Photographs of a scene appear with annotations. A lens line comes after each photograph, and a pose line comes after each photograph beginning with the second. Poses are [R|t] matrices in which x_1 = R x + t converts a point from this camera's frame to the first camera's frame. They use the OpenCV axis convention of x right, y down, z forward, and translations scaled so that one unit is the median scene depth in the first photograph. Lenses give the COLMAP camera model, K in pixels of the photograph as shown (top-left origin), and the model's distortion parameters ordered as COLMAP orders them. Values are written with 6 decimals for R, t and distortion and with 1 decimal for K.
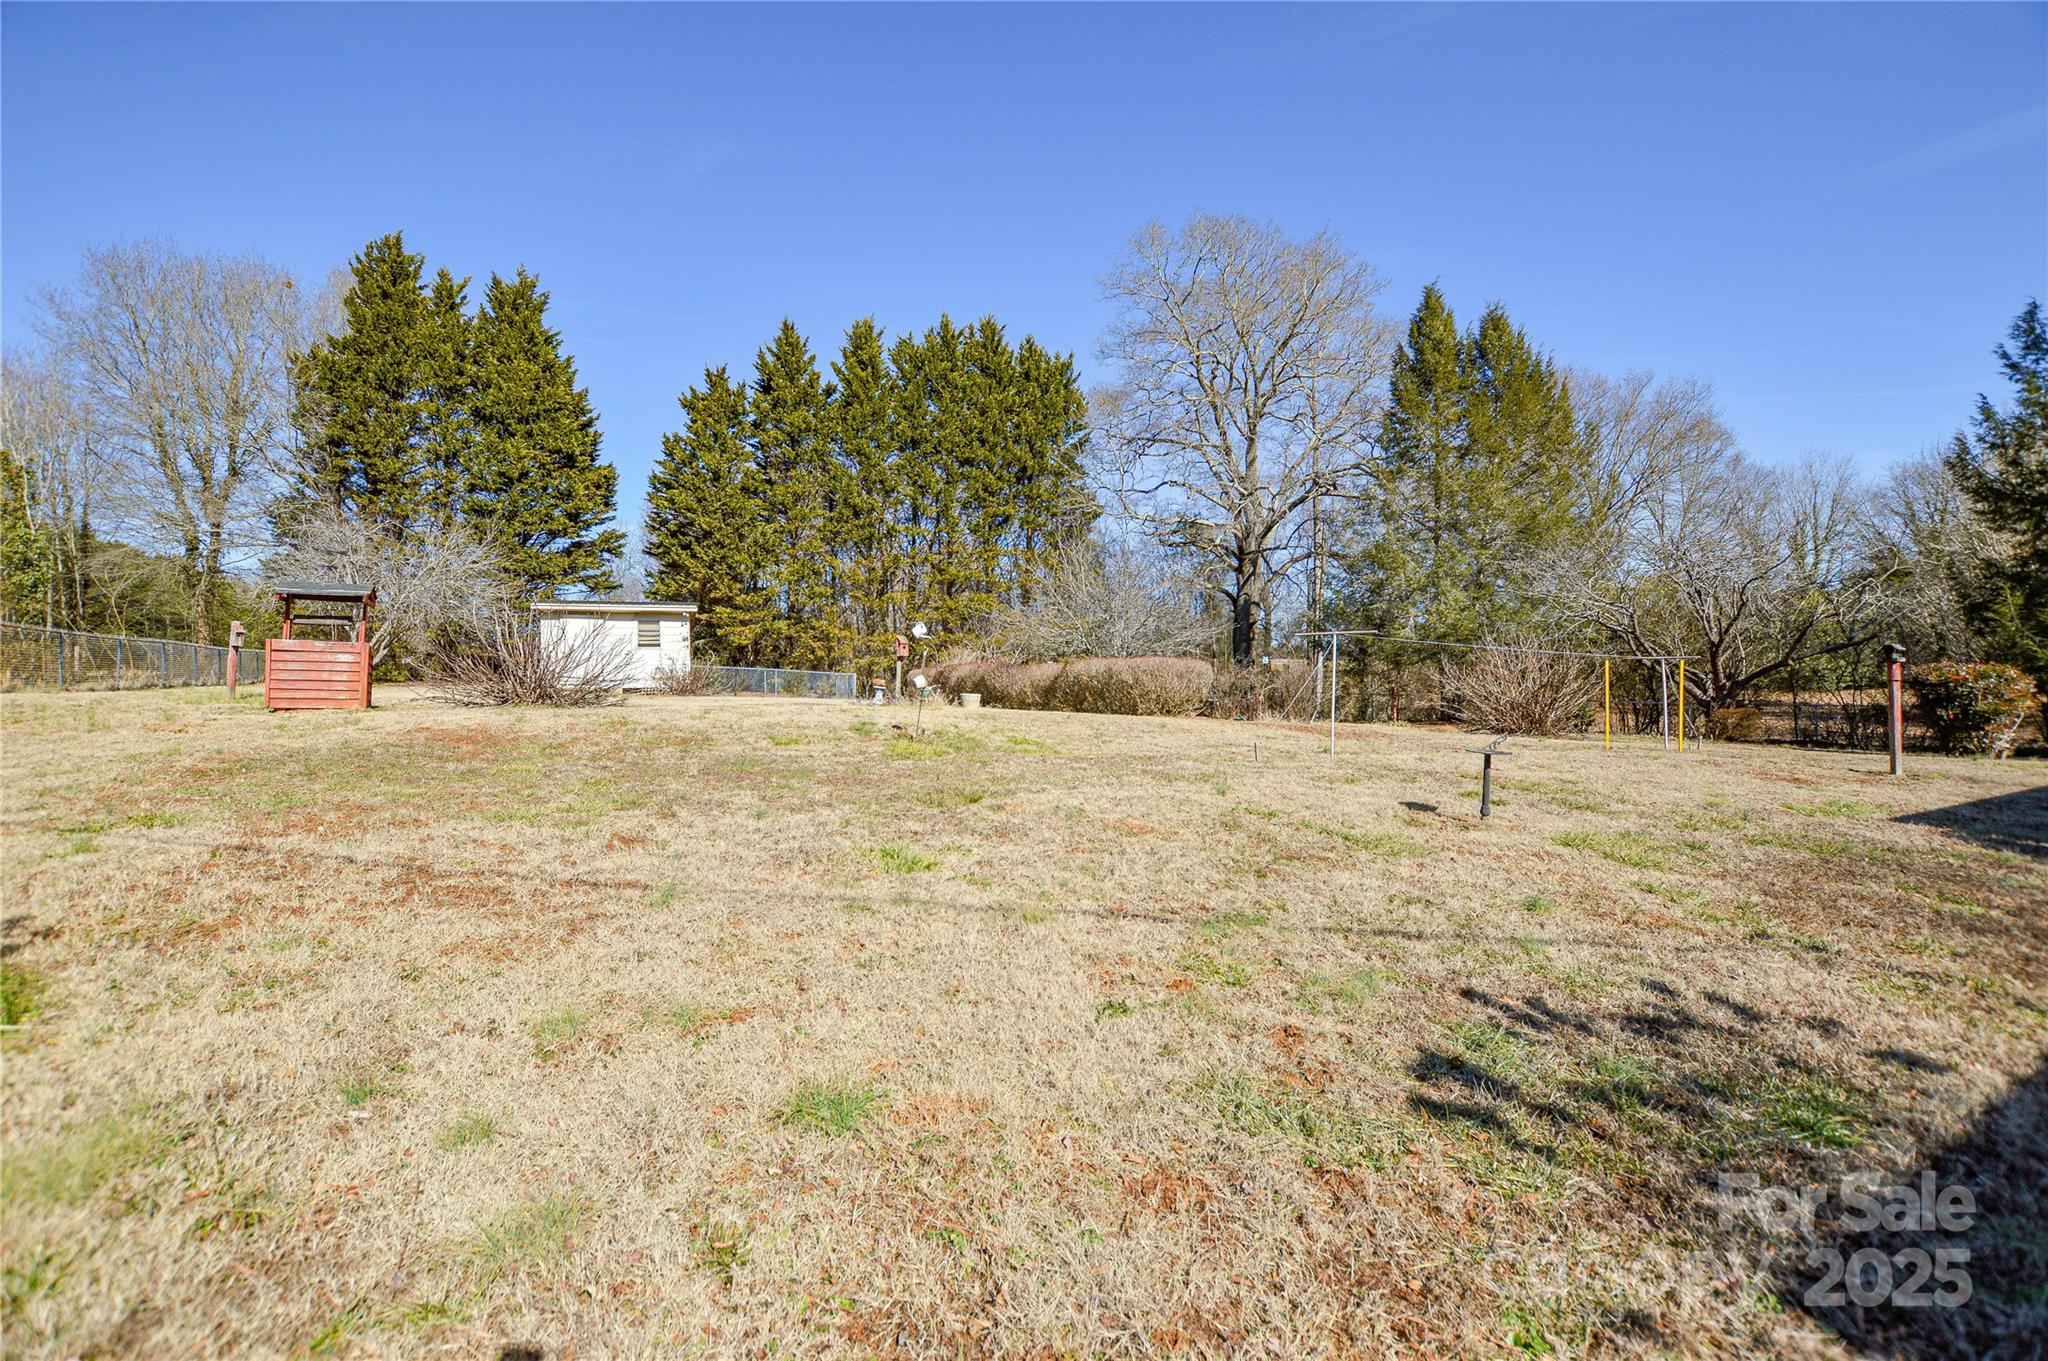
lens RADIAL K [[919.2, 0, 1028.5], [0, 919.2, 678.5], [0, 0, 1]] dist [-0.028490, 0.001843]
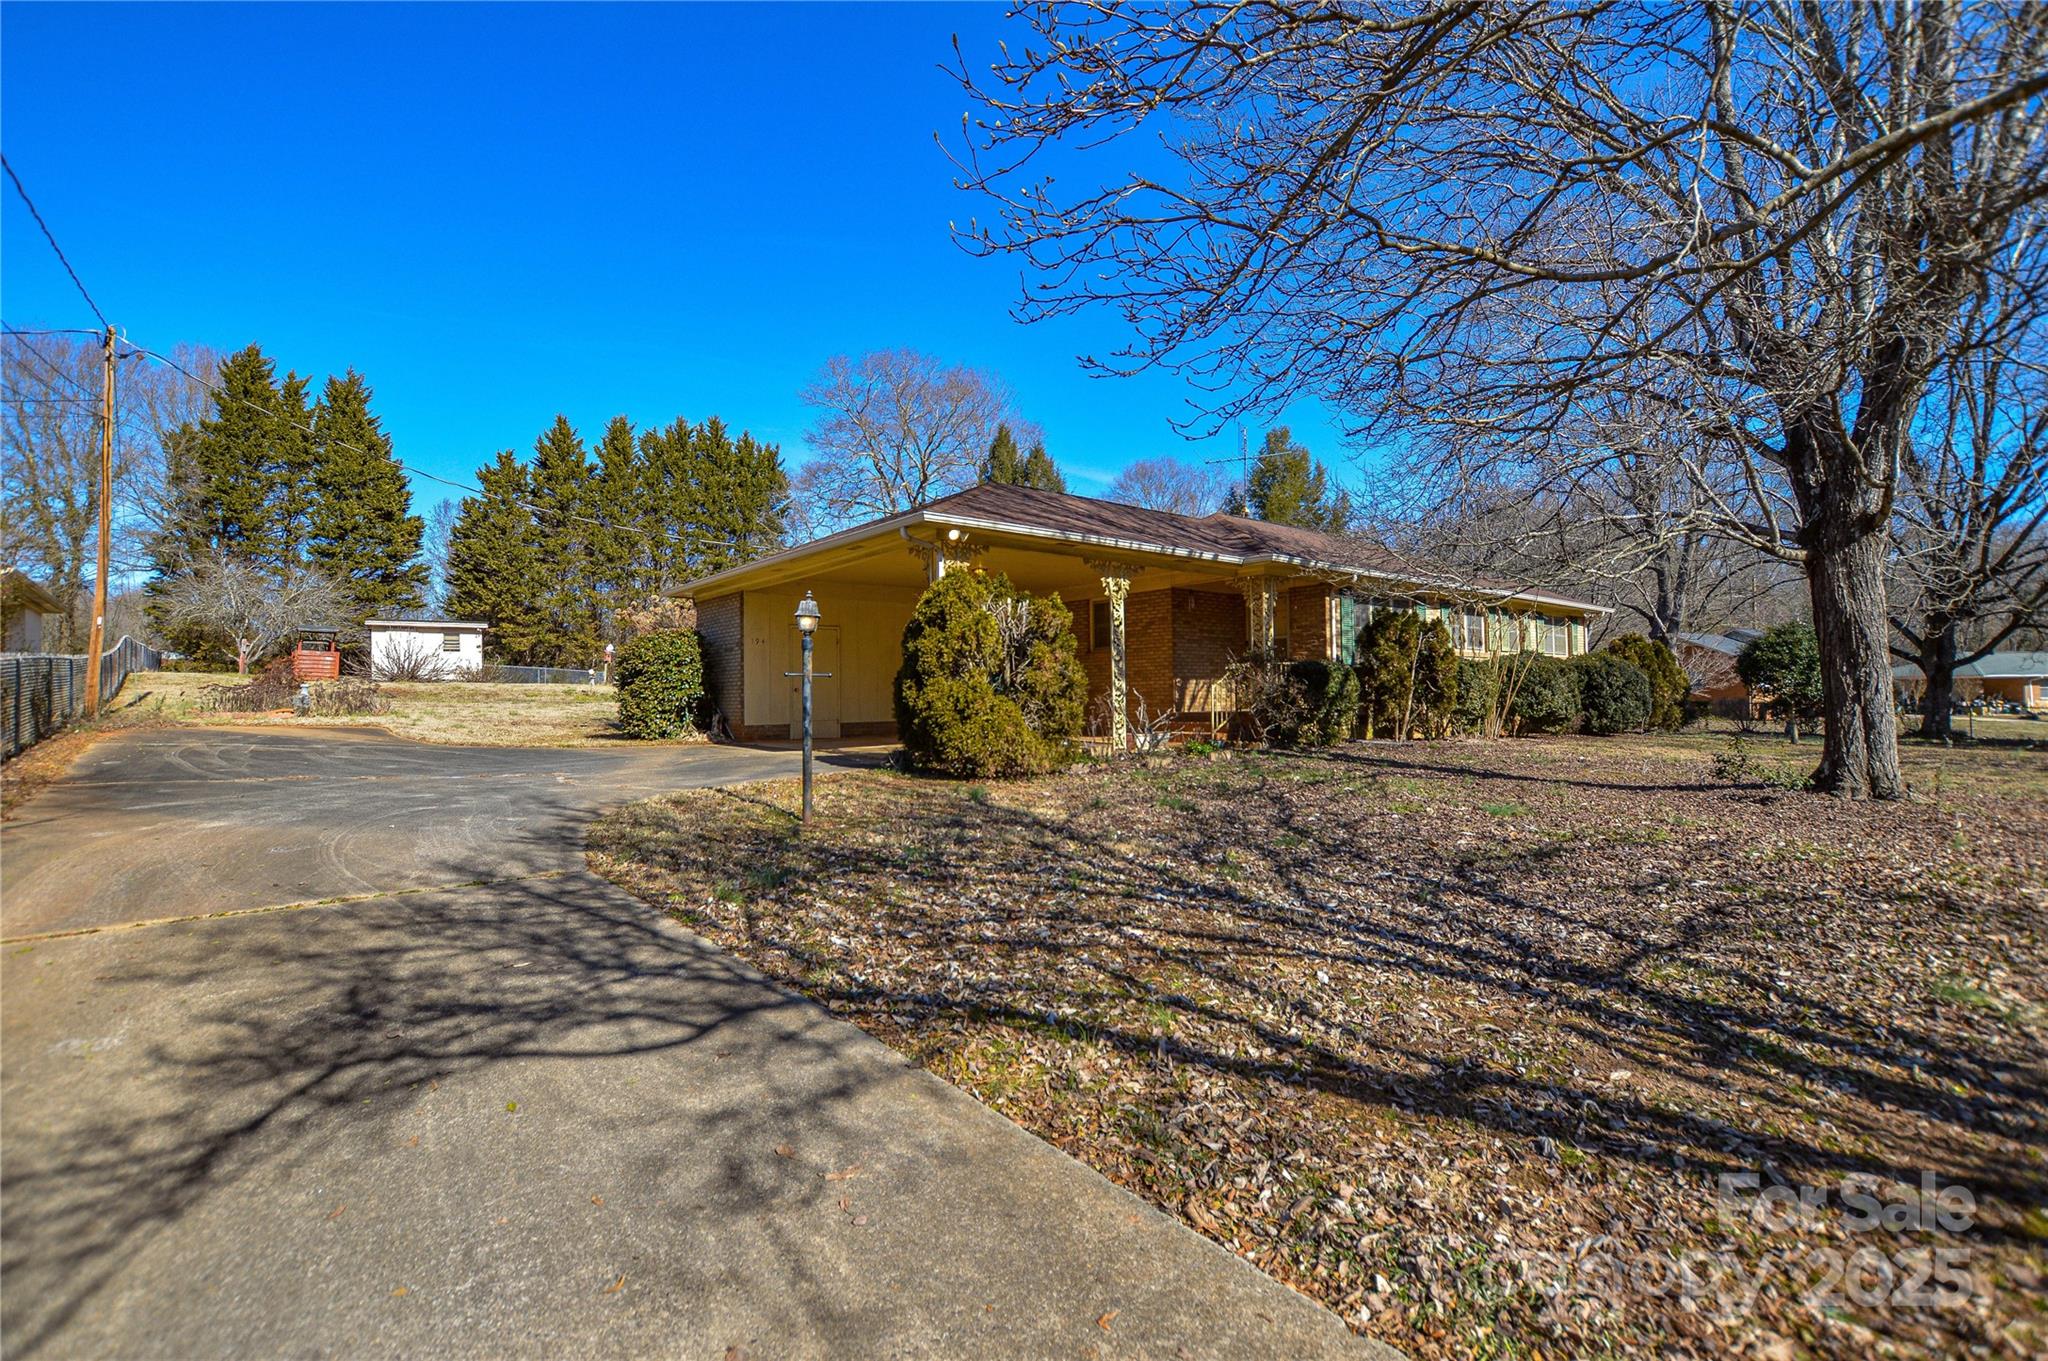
lens RADIAL K [[921.5, 0, 1011.7], [0, 921.5, 663.1], [0, 0, 1]] dist [-0.019802, 0.000735]
pose [[0.982592, 0.010779, 0.185464, 0.164736], [-0.006484, 0.999697, -0.023749, 0.010832], [-0.185664, 0.022133, 0.982364, -0.515359]]
